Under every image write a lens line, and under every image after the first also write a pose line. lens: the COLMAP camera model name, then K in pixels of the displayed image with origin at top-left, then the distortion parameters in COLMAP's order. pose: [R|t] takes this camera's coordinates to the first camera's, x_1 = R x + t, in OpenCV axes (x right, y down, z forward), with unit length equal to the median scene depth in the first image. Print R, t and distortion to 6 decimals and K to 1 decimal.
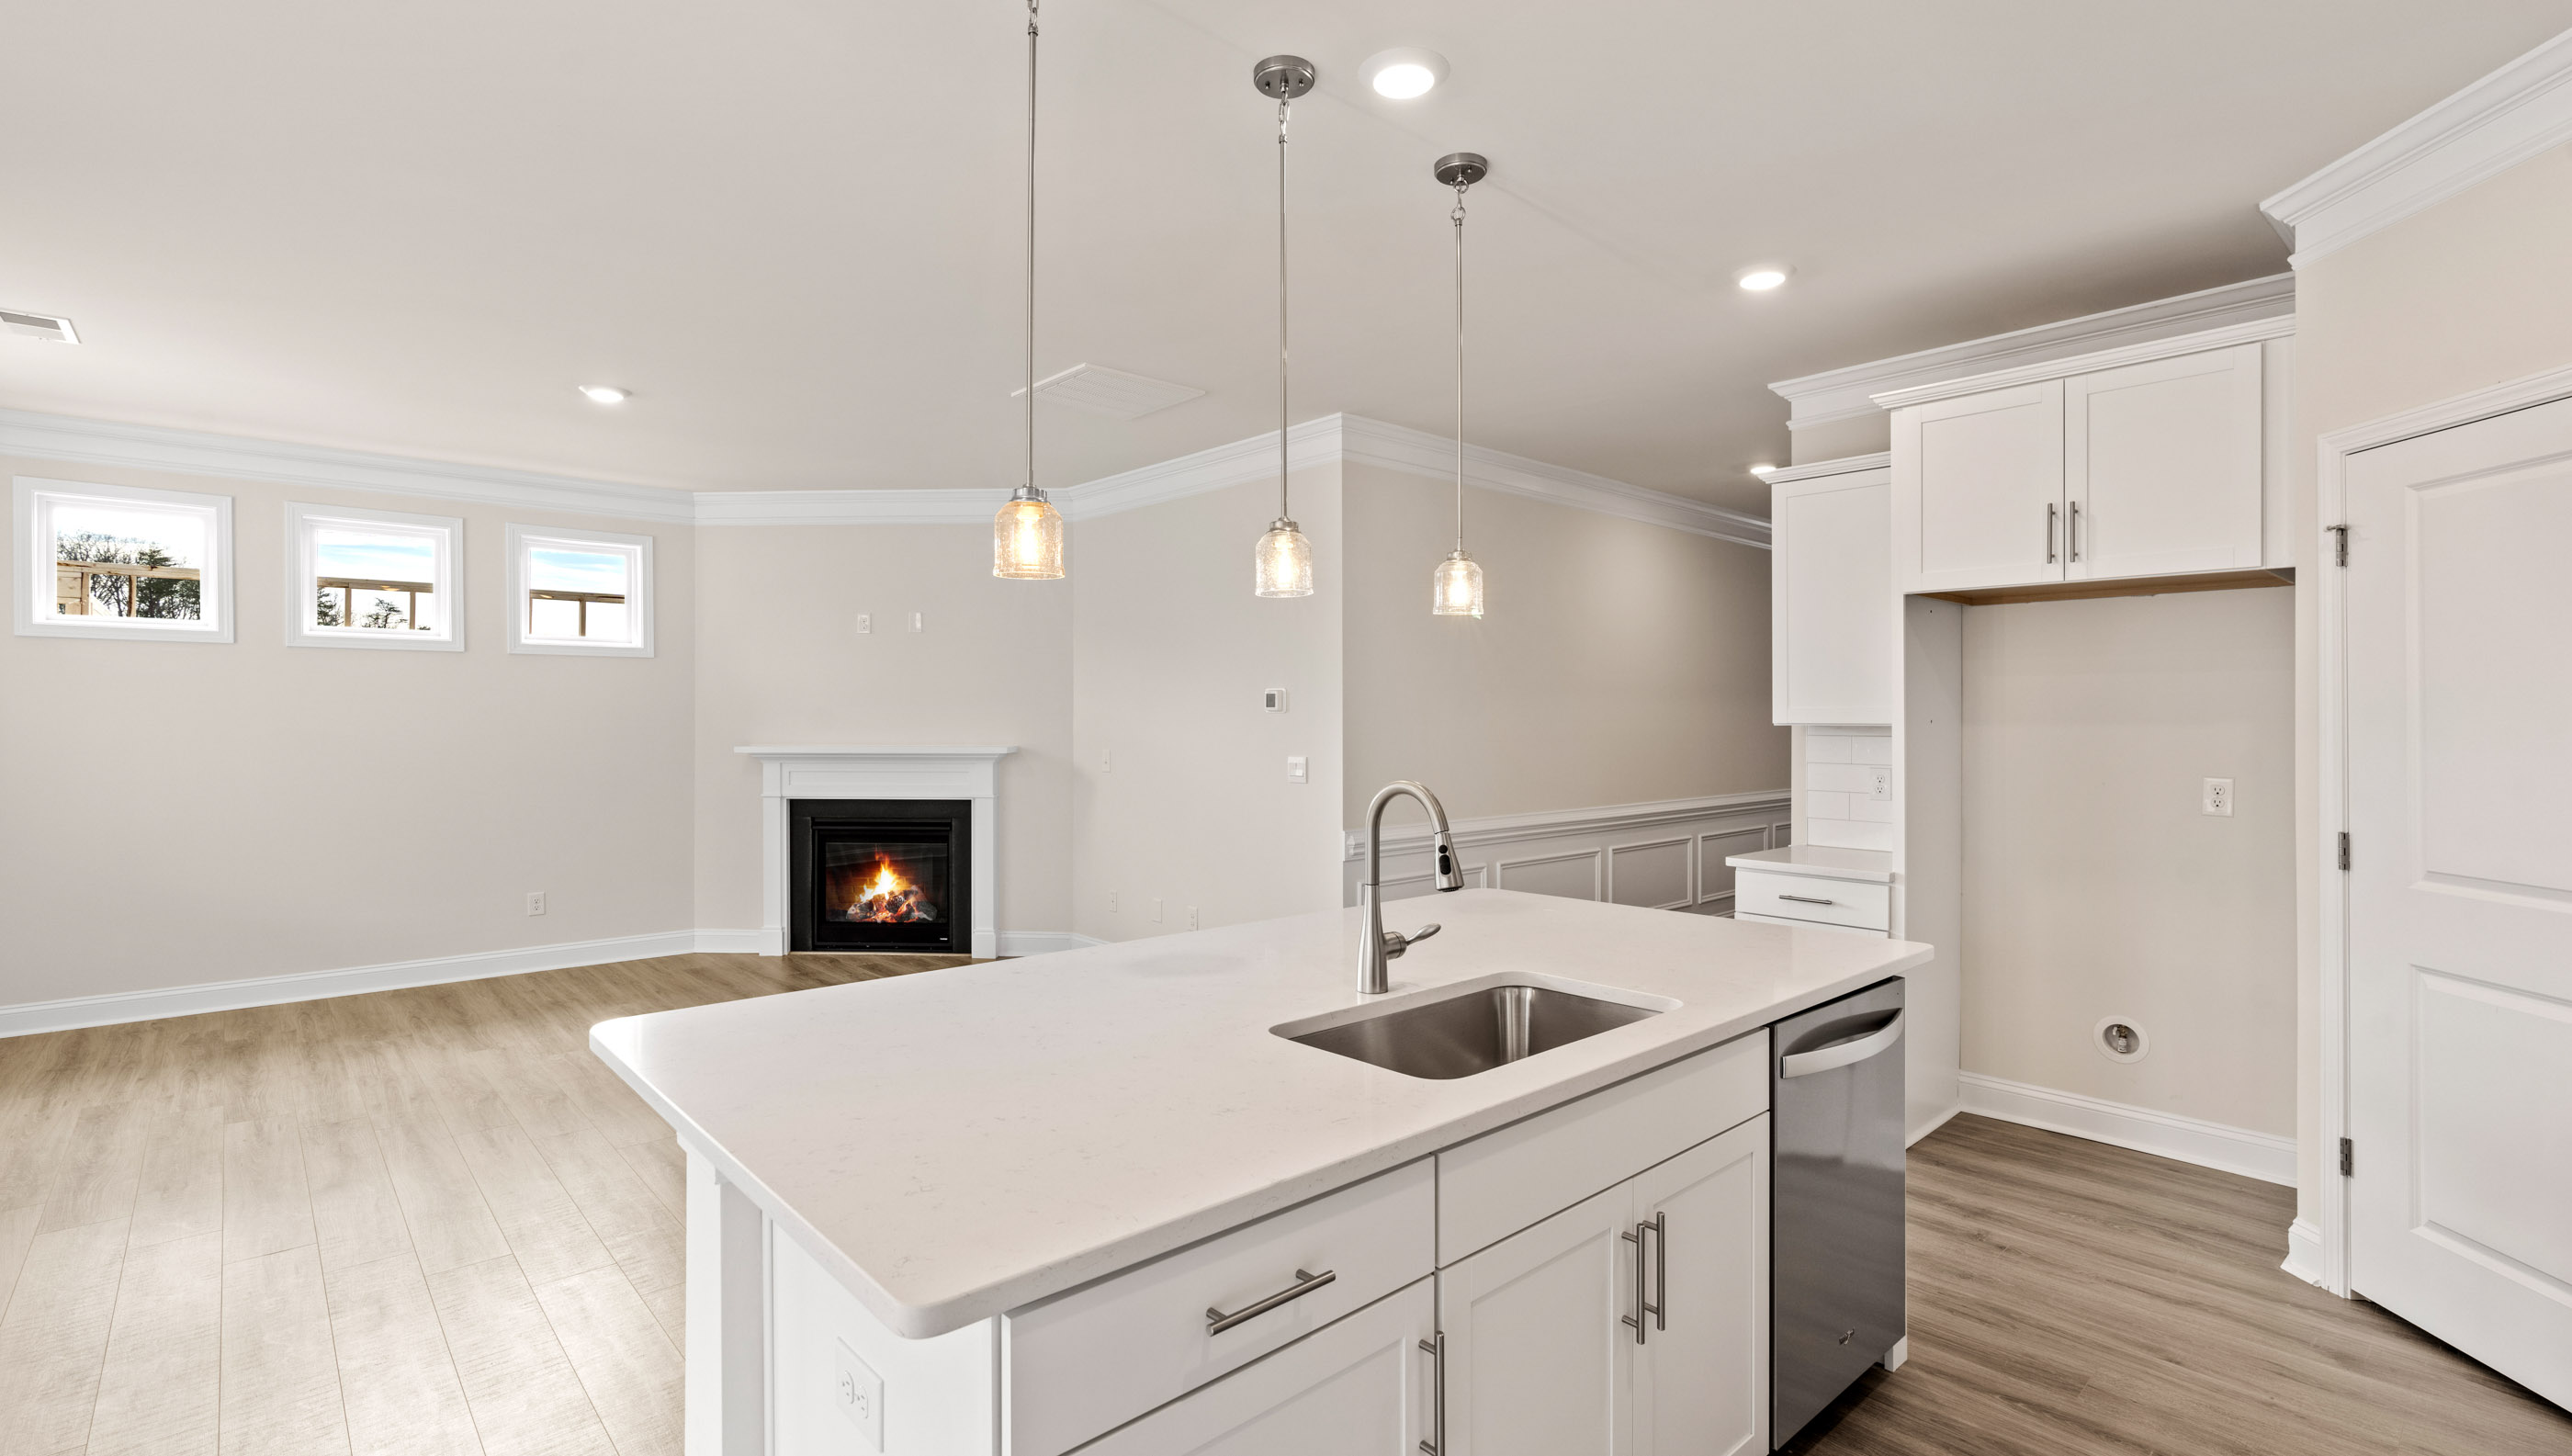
lens RADIAL K [[1174.2, 0, 1266.9], [0, 1174.2, 722.5], [0, 0, 1]] dist [-0.000842, 0.000515]
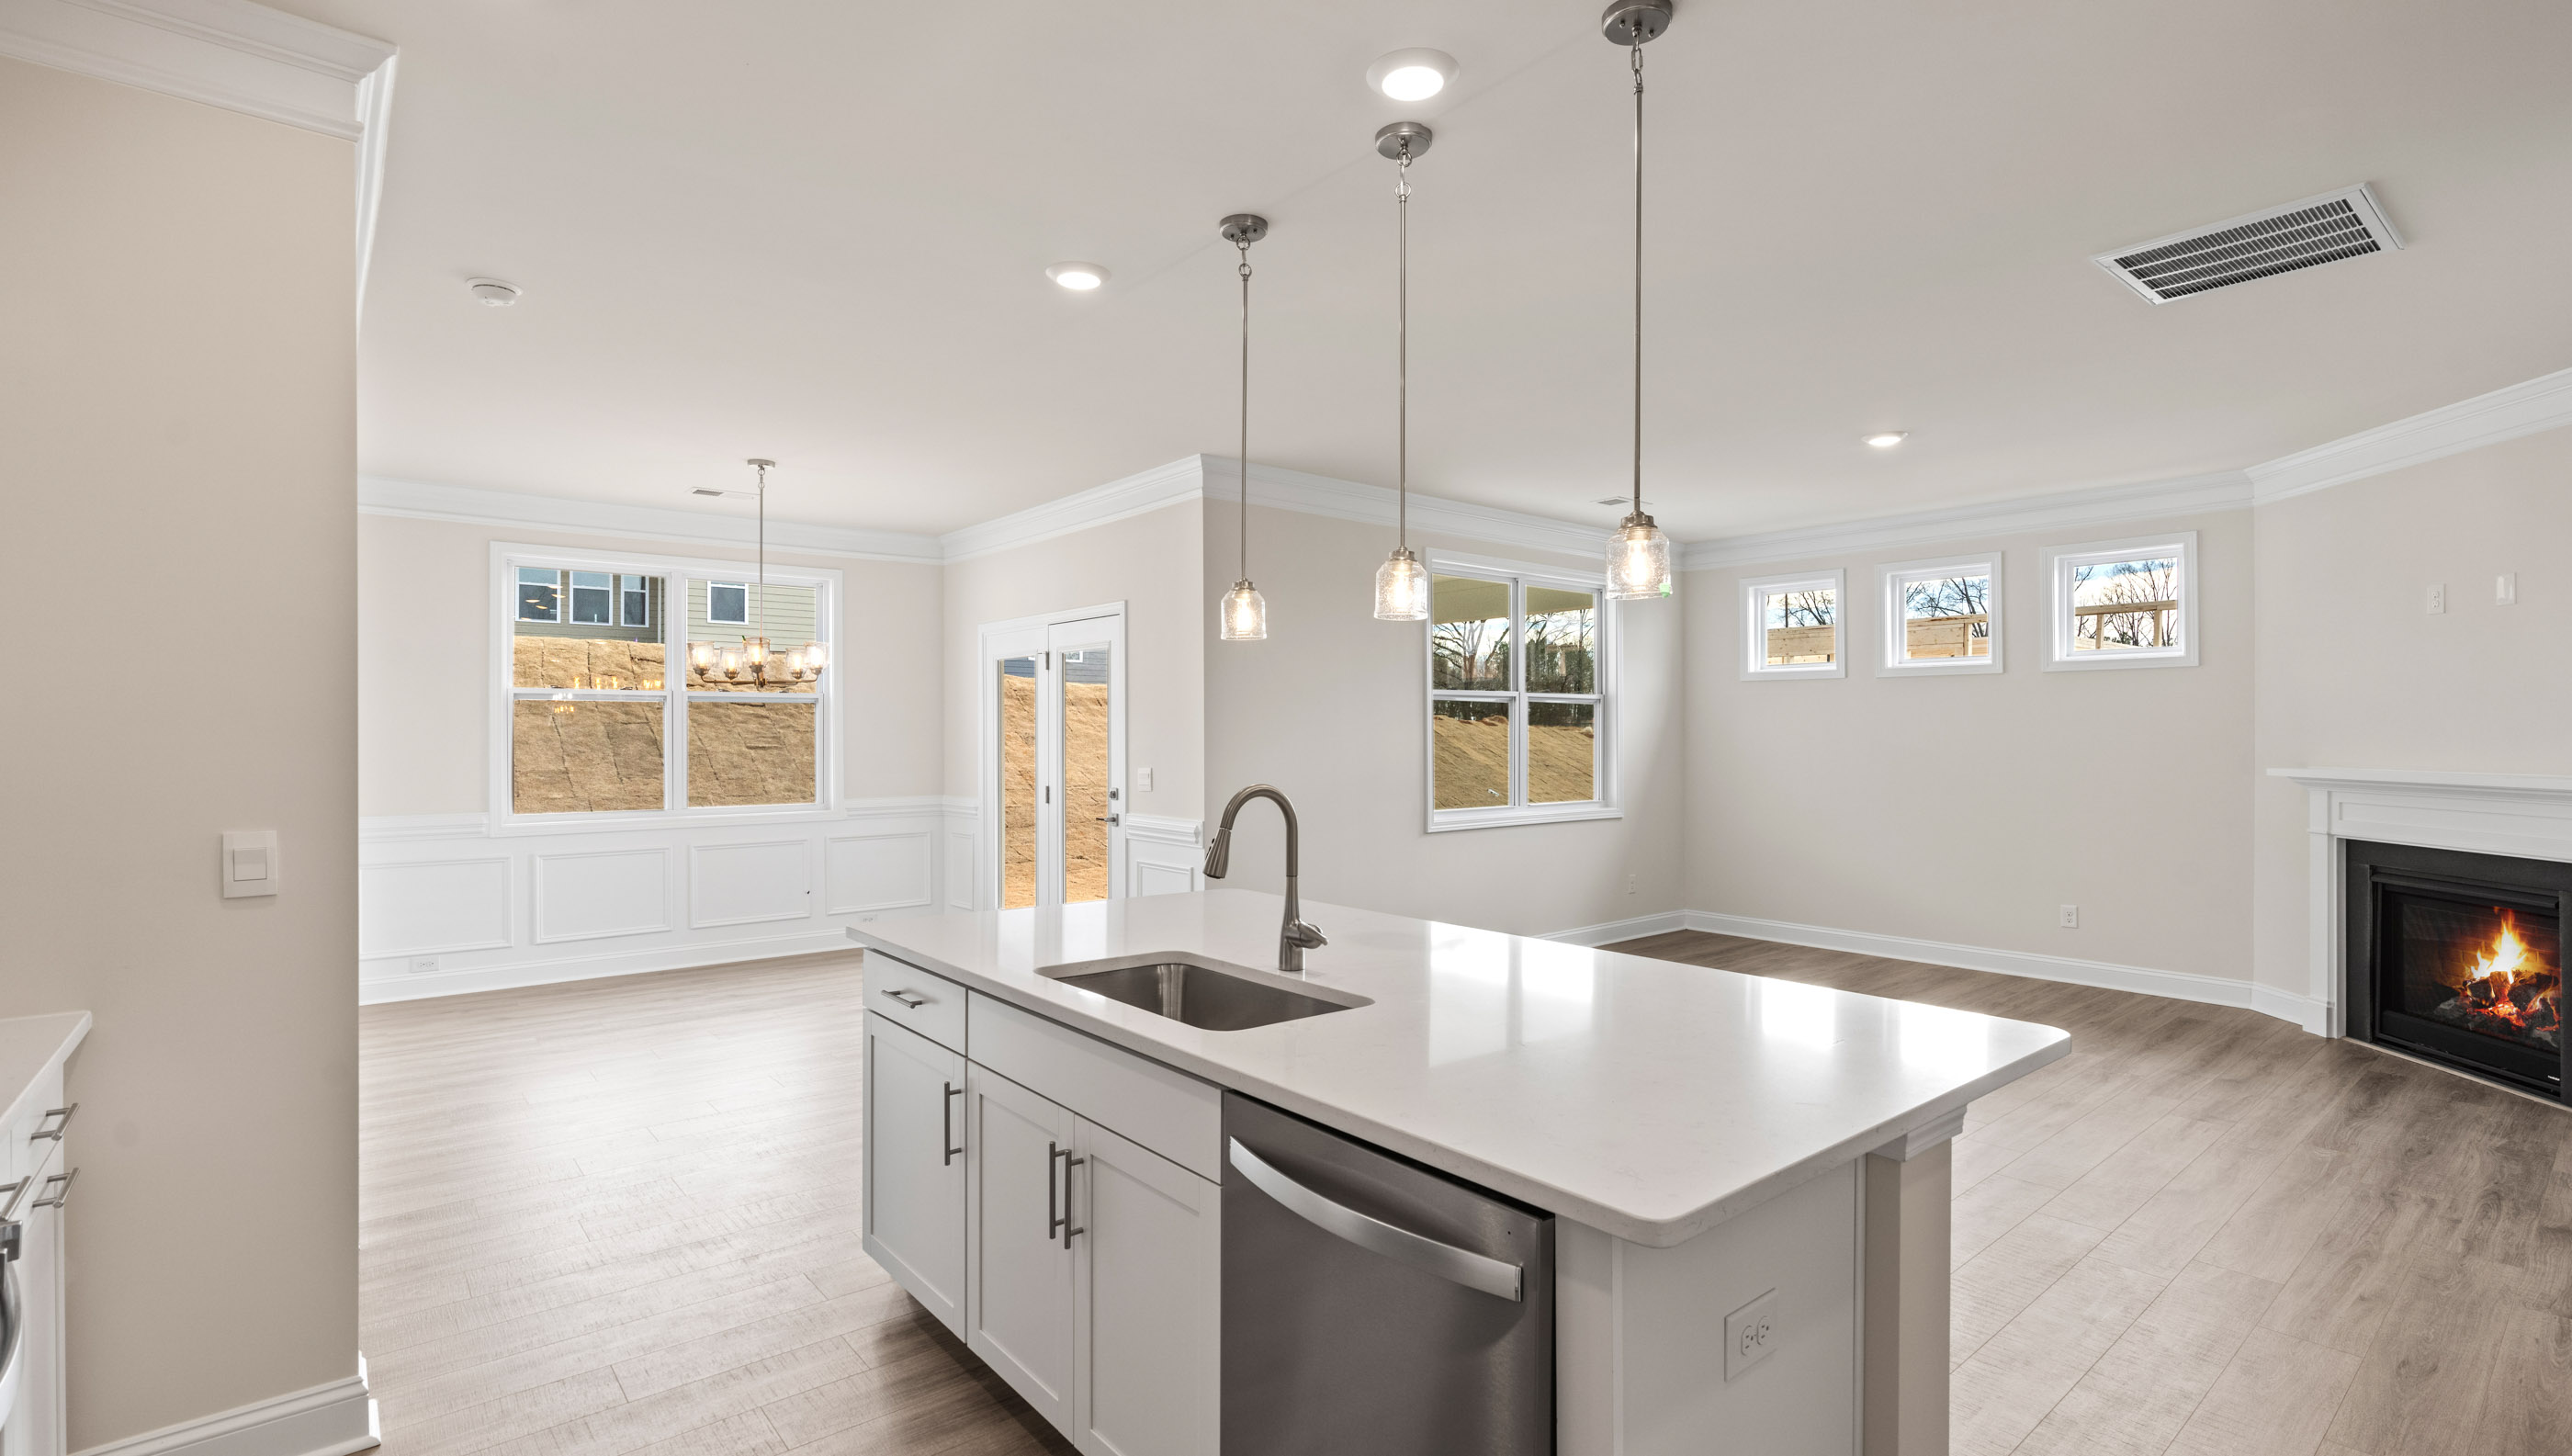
lens RADIAL K [[1193.5, 0, 1284.1], [0, 1193.5, 771.4], [0, 0, 1]] dist [-0.001181, -0.000142]
pose [[-0.020403, 0.027300, -0.999419, 0.400858], [-0.001155, 0.999626, 0.027329, 0.000756], [0.999791, 0.001712, -0.020364, 0.322090]]
